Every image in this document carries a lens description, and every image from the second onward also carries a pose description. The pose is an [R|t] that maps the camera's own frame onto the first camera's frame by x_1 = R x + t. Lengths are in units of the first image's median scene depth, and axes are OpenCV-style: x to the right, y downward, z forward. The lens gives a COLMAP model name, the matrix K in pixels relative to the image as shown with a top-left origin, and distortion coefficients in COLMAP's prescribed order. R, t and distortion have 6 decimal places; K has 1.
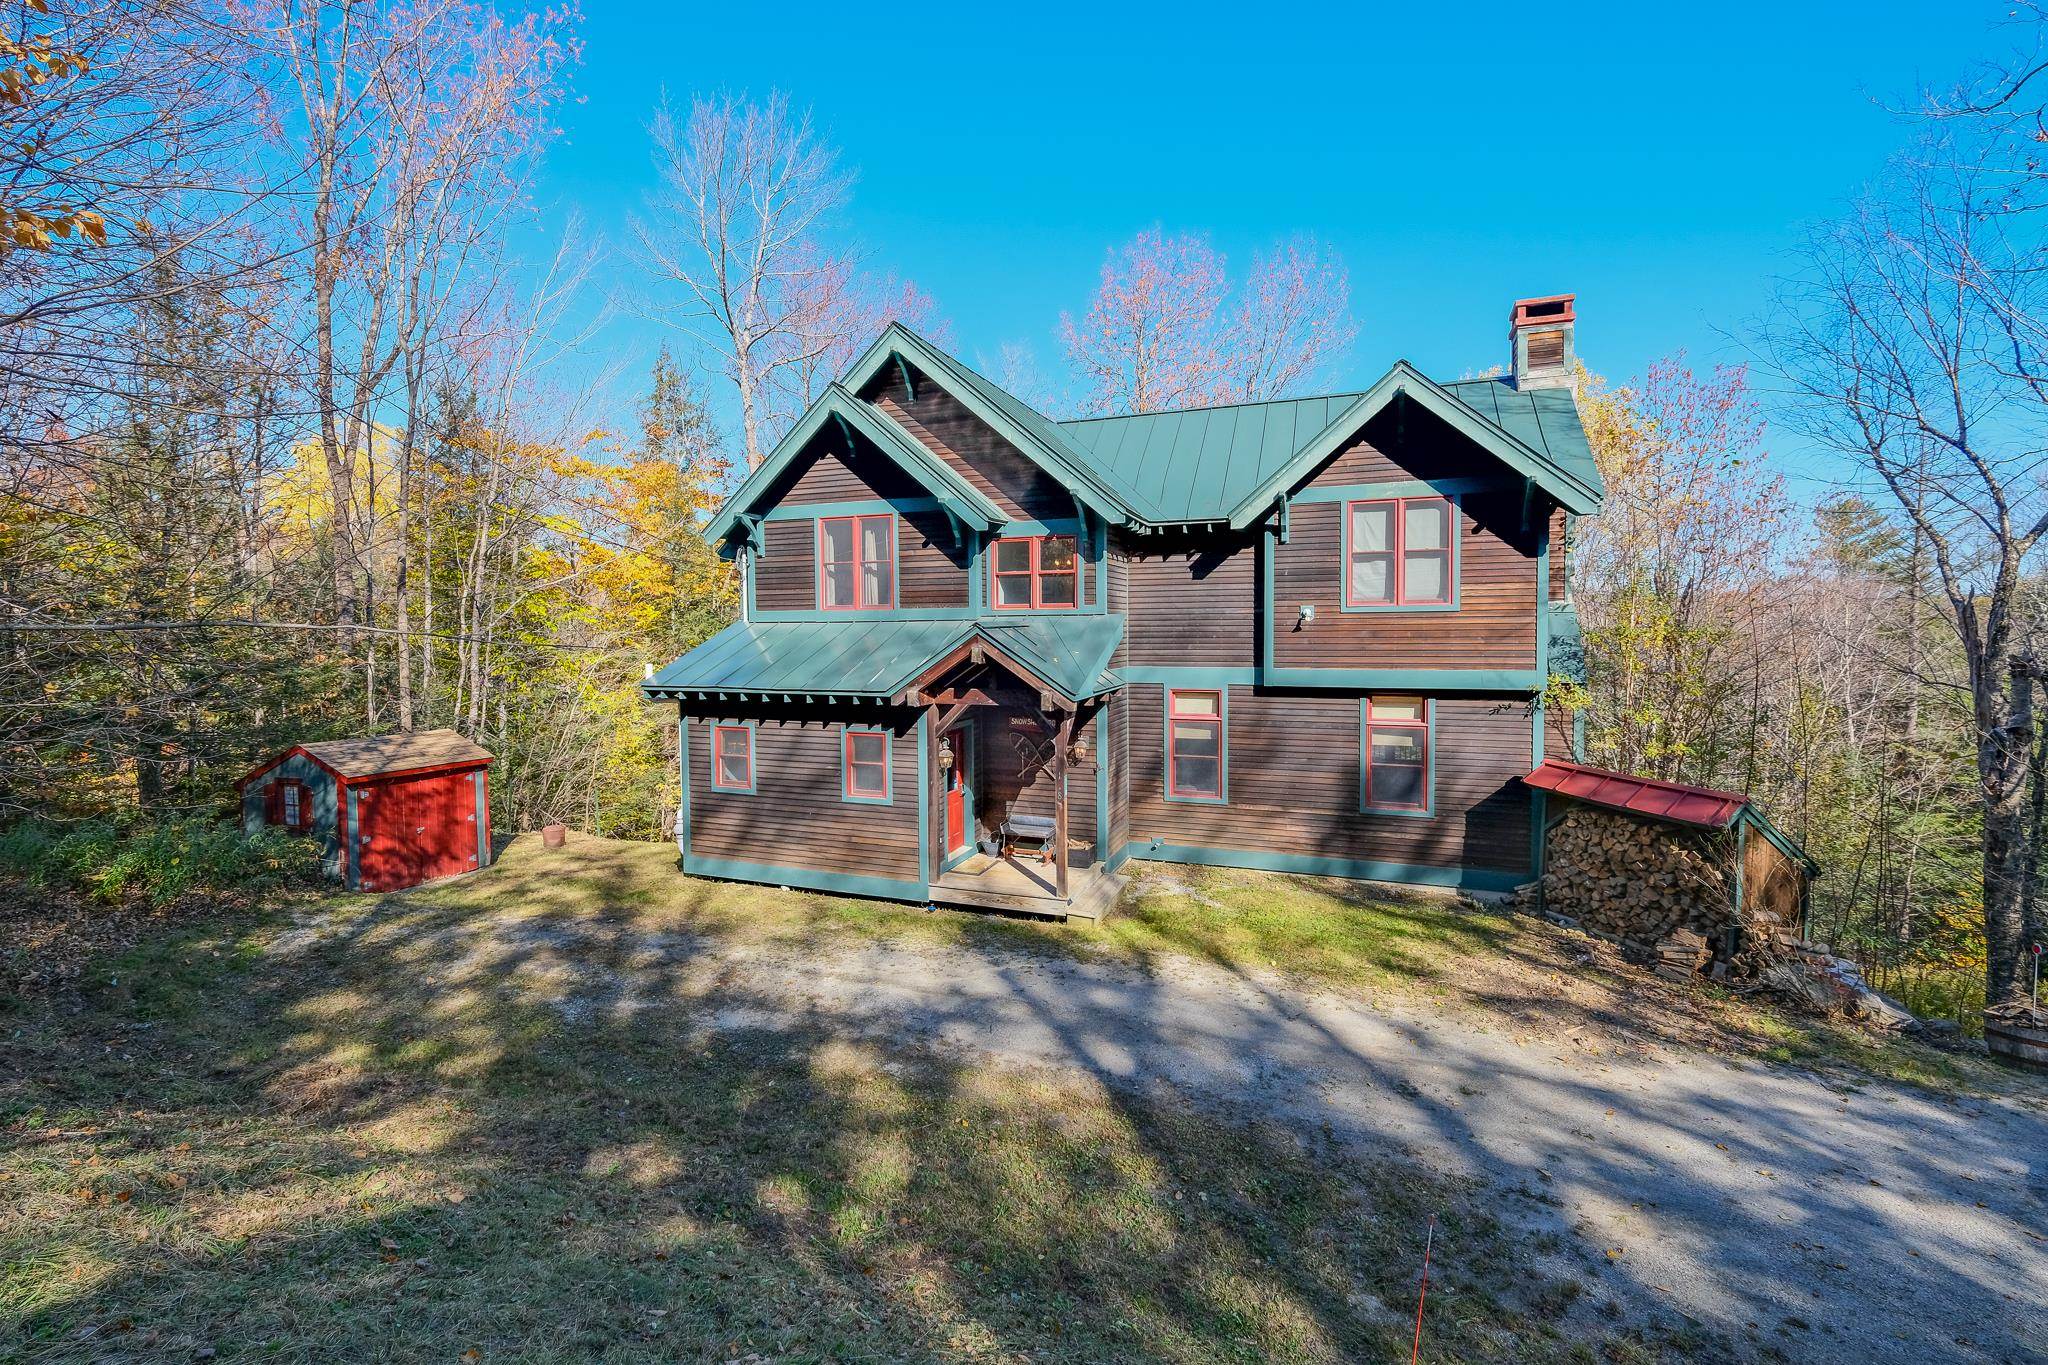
lens RADIAL K [[888.6, 0, 1020.7], [0, 888.6, 664.5], [0, 0, 1]] dist [-0.000652, -0.000107]
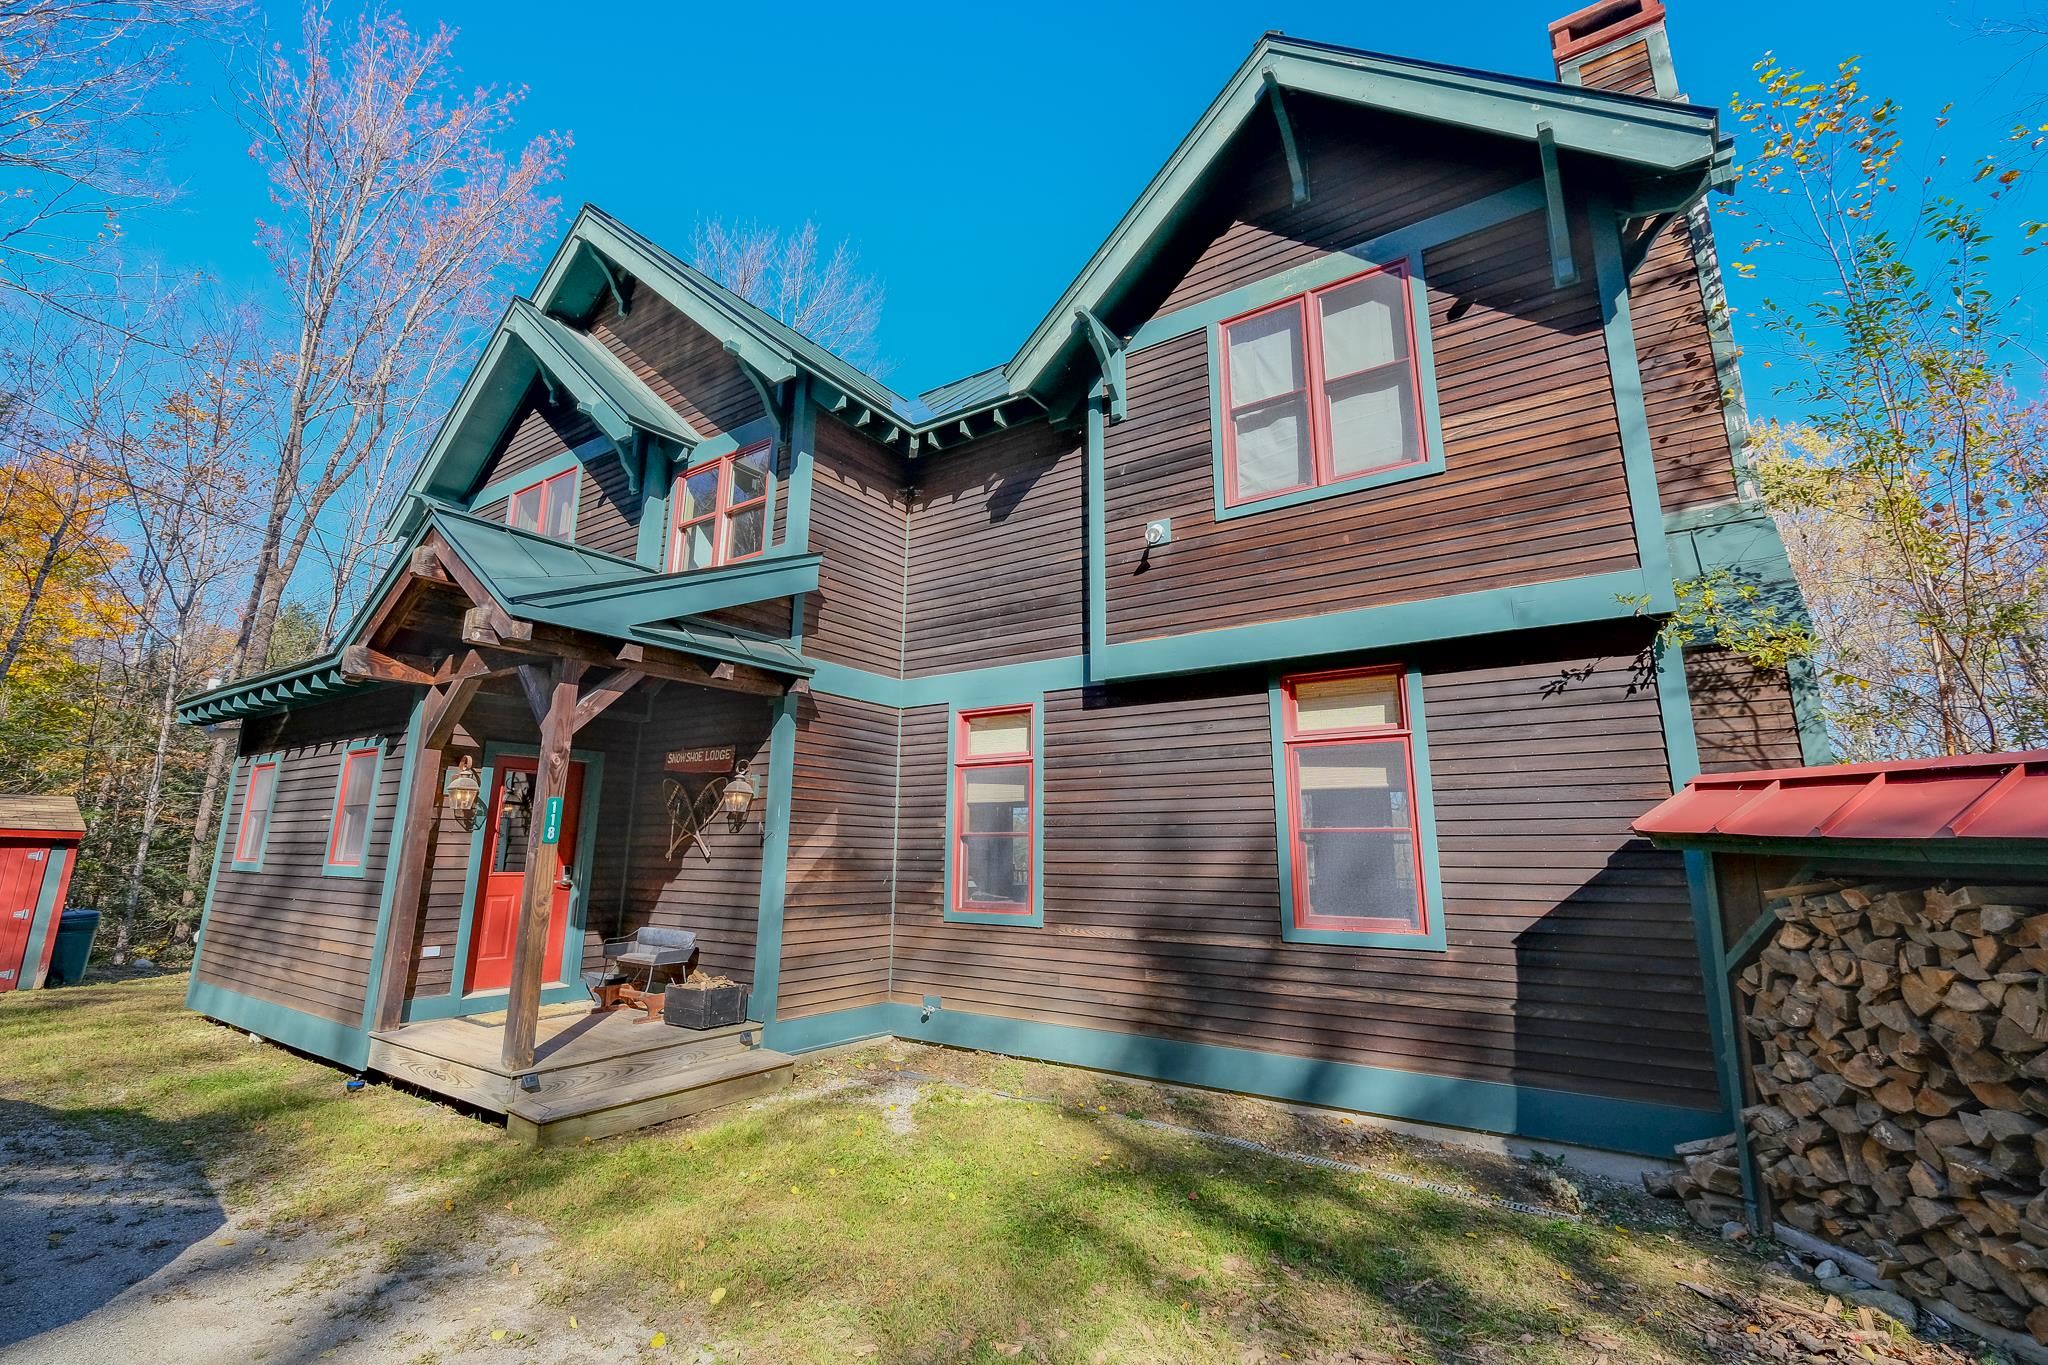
lens RADIAL K [[888.6, 0, 1020.7], [0, 888.6, 664.5], [0, 0, 1]] dist [-0.000652, -0.000107]
pose [[0.973799, -0.031487, -0.225218, 0.373075], [-0.027381, 0.966928, -0.253575, 0.155431], [0.225754, 0.253098, 0.940732, 0.531886]]
